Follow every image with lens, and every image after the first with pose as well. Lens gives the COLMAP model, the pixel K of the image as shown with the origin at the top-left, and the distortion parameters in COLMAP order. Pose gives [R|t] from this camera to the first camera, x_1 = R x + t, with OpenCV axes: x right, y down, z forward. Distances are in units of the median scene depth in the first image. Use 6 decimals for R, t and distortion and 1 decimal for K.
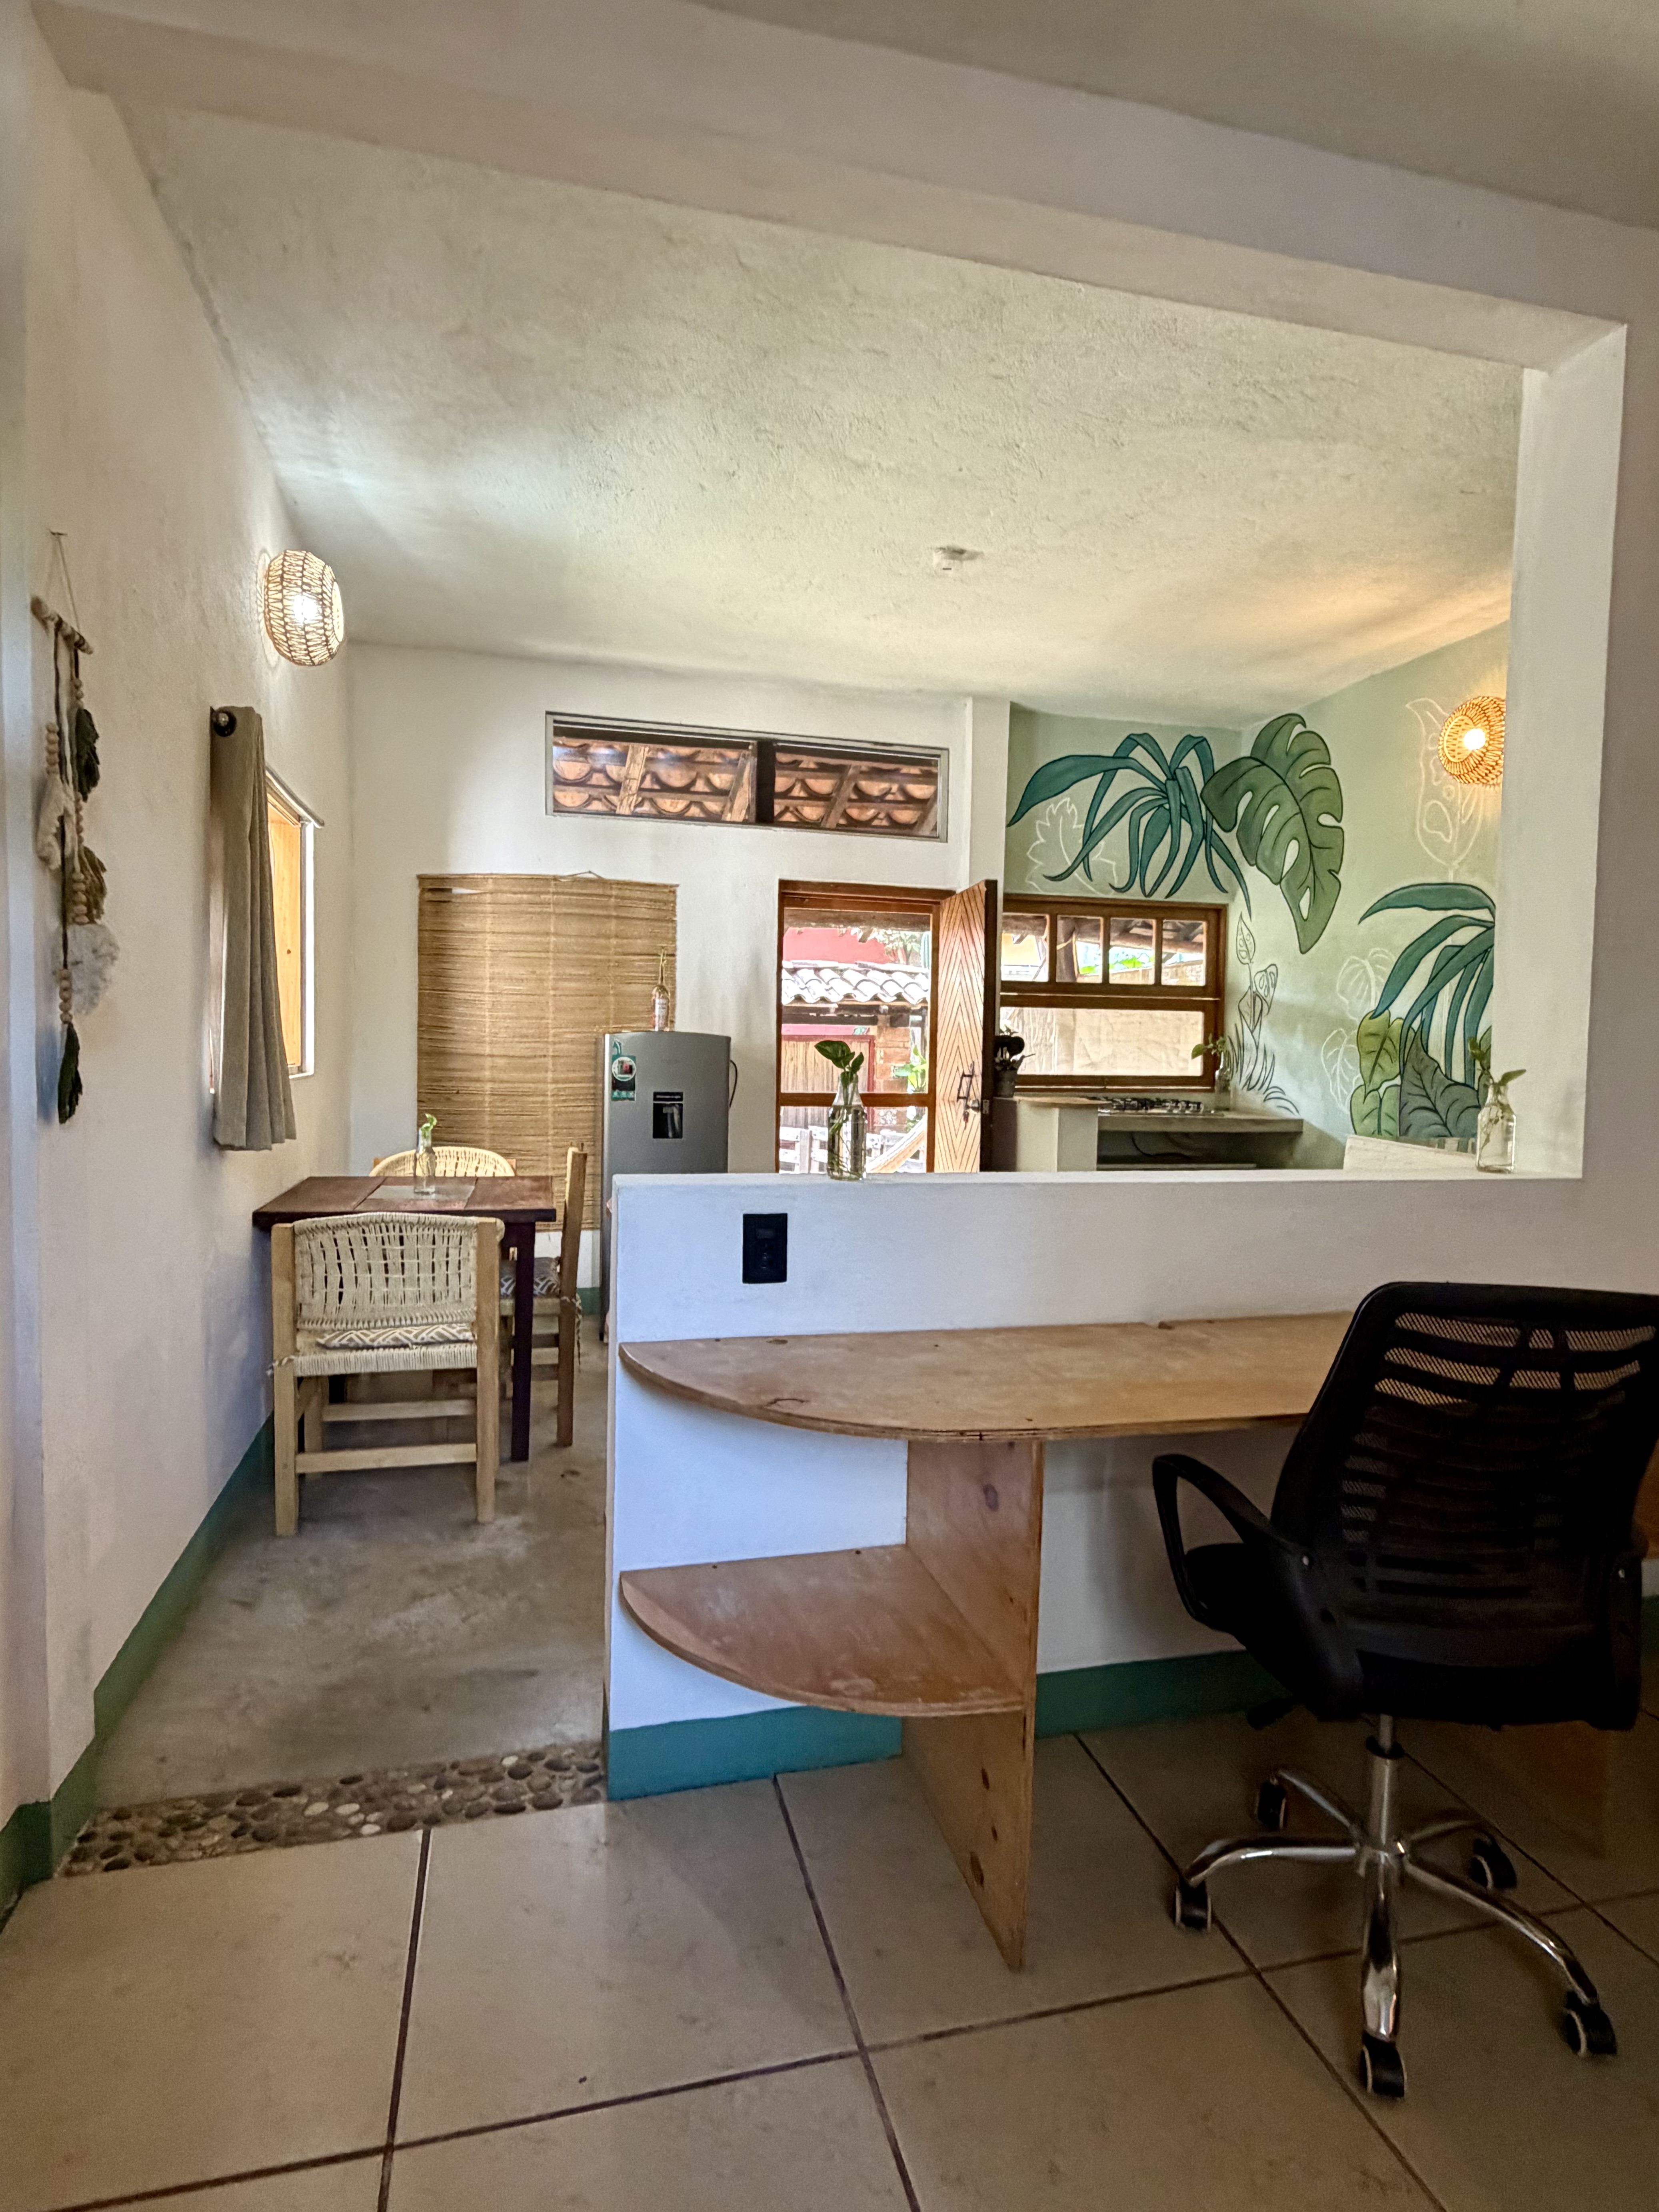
lens RADIAL K [[1200.8, 0, 826.0], [0, 1200.8, 1098.4], [0, 0, 1]] dist [0.001700, -0.002126]
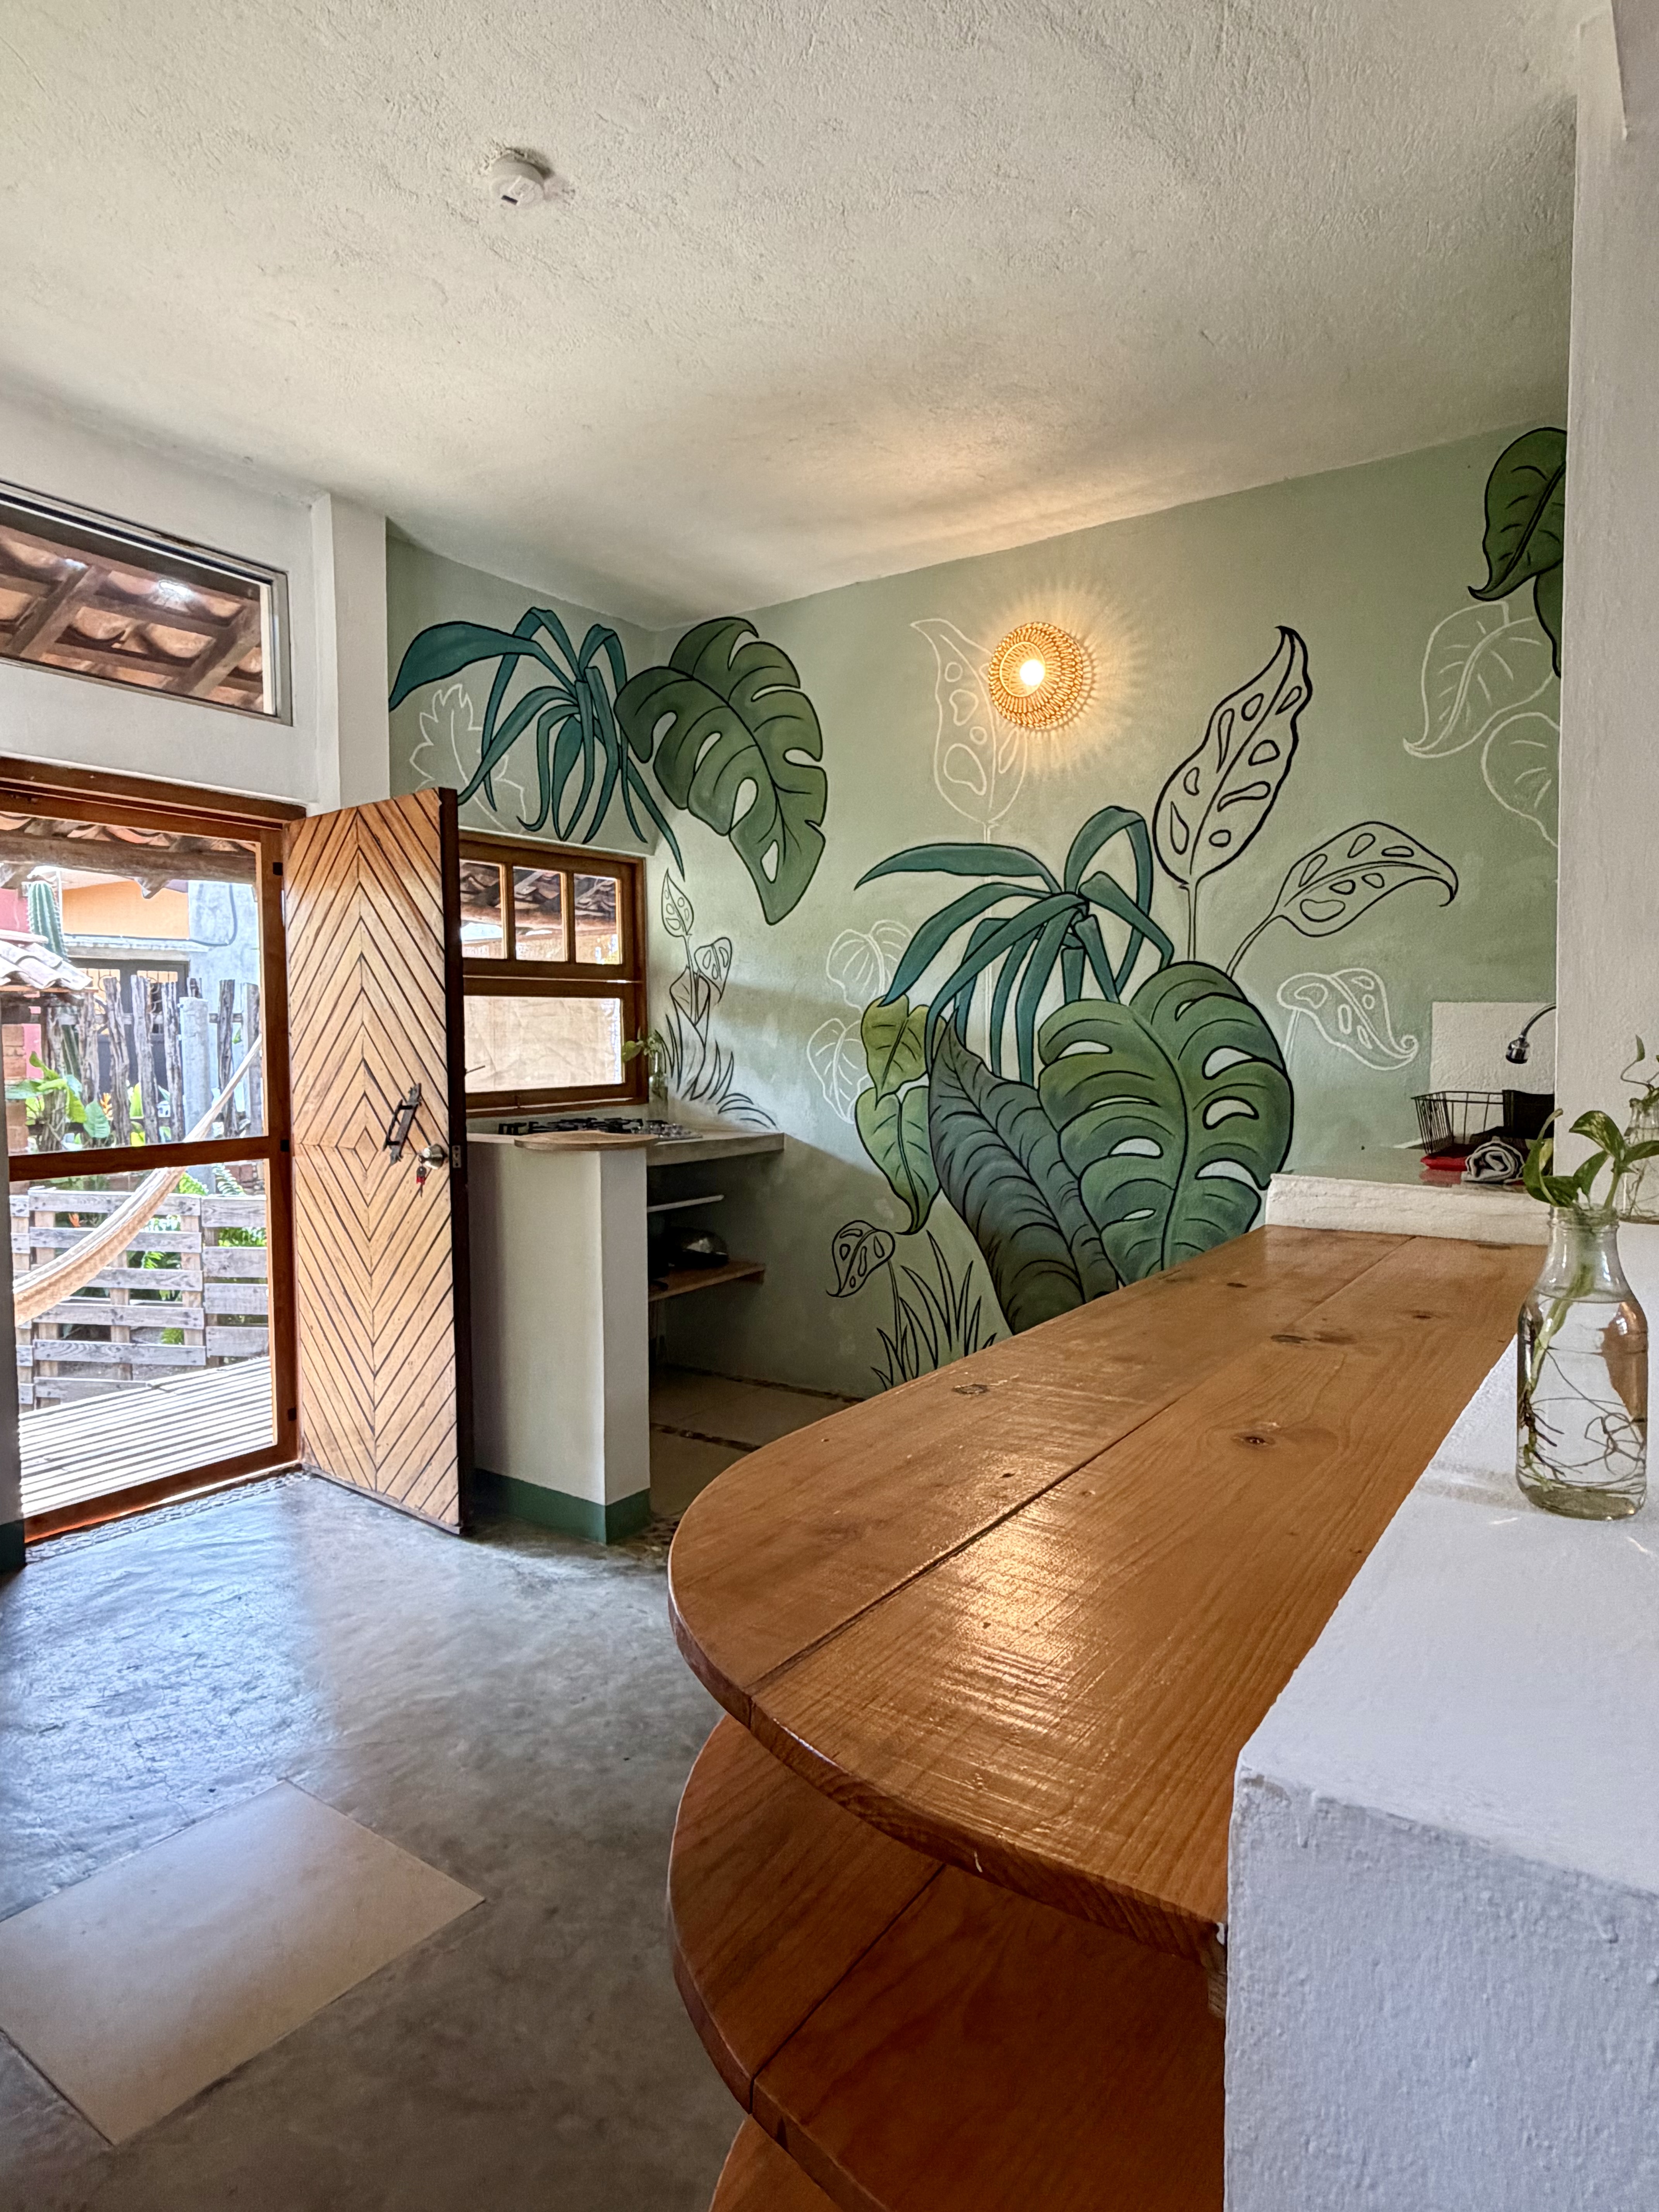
lens RADIAL K [[1308.5, 0, 835.0], [0, 1308.5, 1099.2], [0, 0, 1]] dist [0.001371, 0.000130]
pose [[0.749976, -0.059064, 0.658823, -0.151047], [0.054318, 0.998141, 0.027651, -0.028273], [-0.659232, 0.015048, 0.751789, 0.336102]]
